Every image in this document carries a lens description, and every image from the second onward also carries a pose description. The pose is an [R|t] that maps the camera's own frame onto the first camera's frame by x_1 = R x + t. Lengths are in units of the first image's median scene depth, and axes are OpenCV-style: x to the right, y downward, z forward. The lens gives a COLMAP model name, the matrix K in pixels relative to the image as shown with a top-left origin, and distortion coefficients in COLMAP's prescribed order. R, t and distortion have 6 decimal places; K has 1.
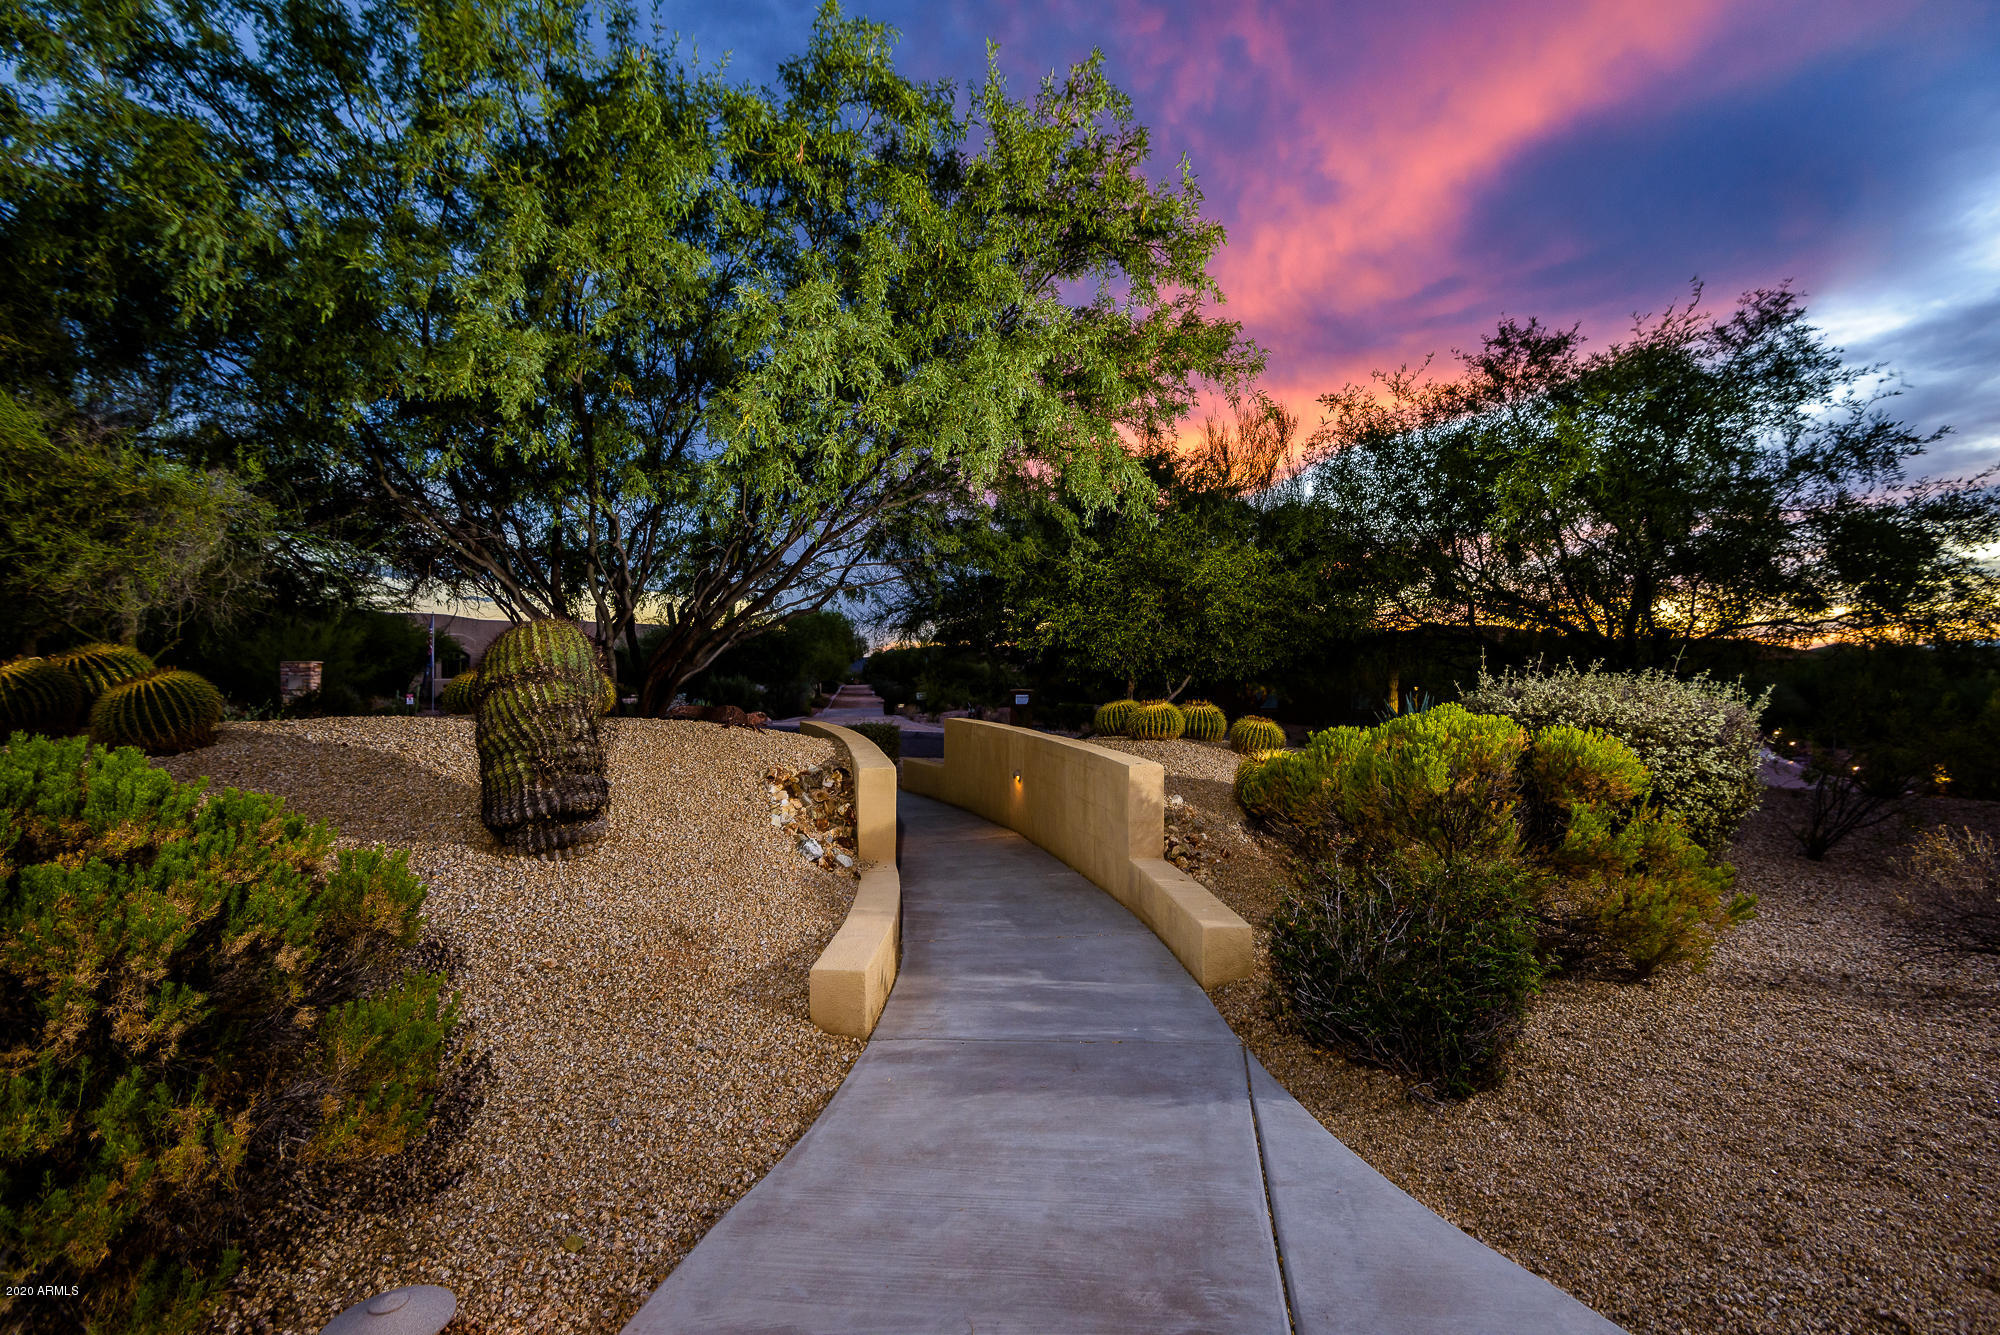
lens RADIAL K [[911.3, 0, 1002.9], [0, 911.3, 669.8], [0, 0, 1]] dist [-0.000759, -0.000369]
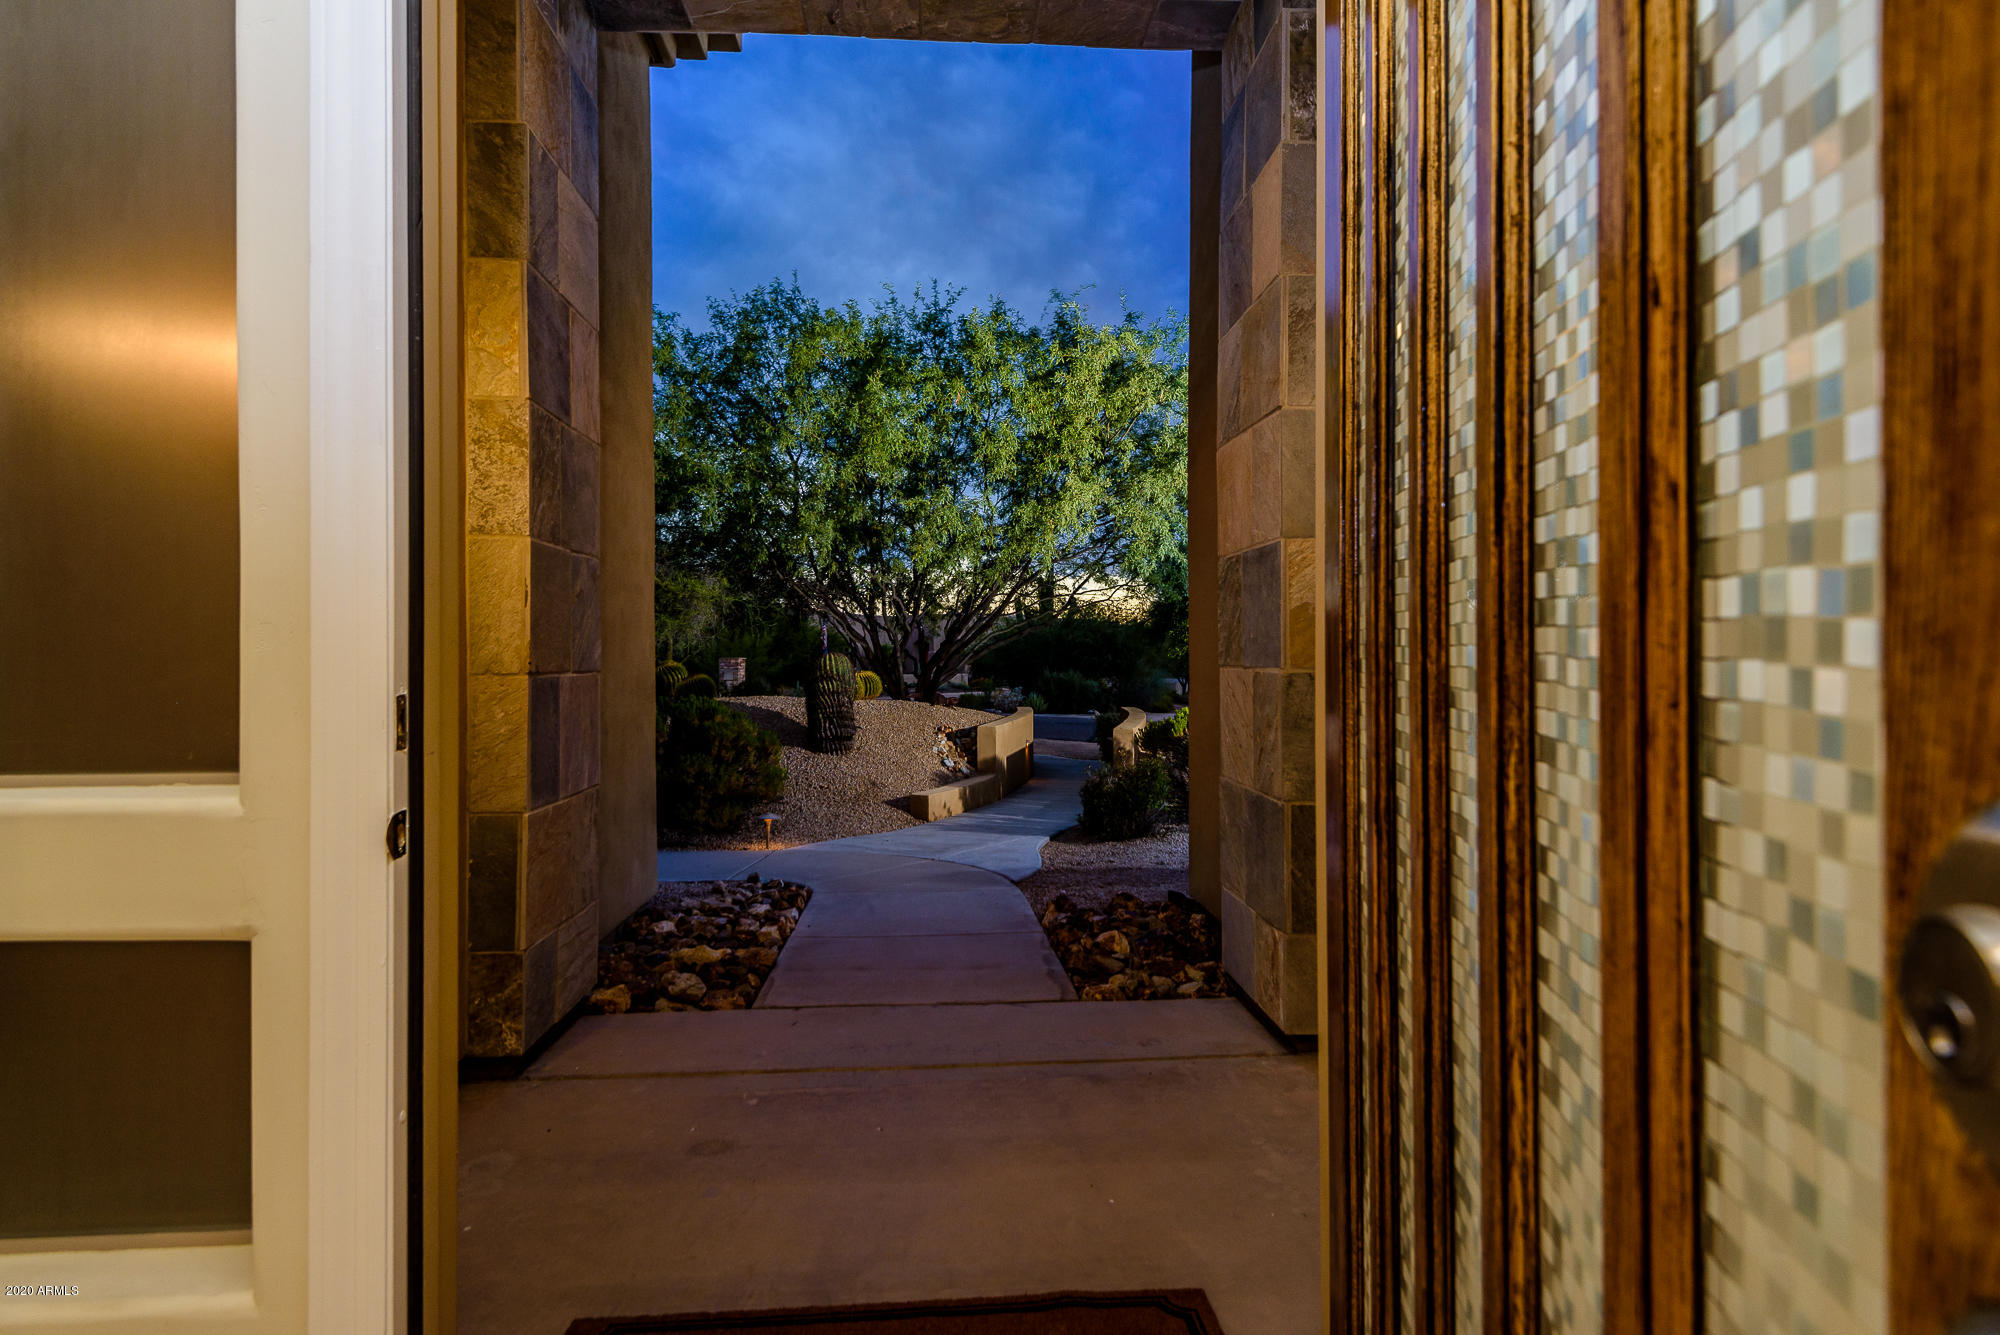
lens RADIAL K [[1094.7, 0, 999.0], [0, 1094.7, 669.0], [0, 0, 1]] dist [0.000519, 0.000017]
pose [[0.917130, -0.004222, -0.398567, 0.936993], [0.009728, 0.999883, 0.011793, -0.041969], [0.398470, -0.014693, 0.917064, -1.300629]]
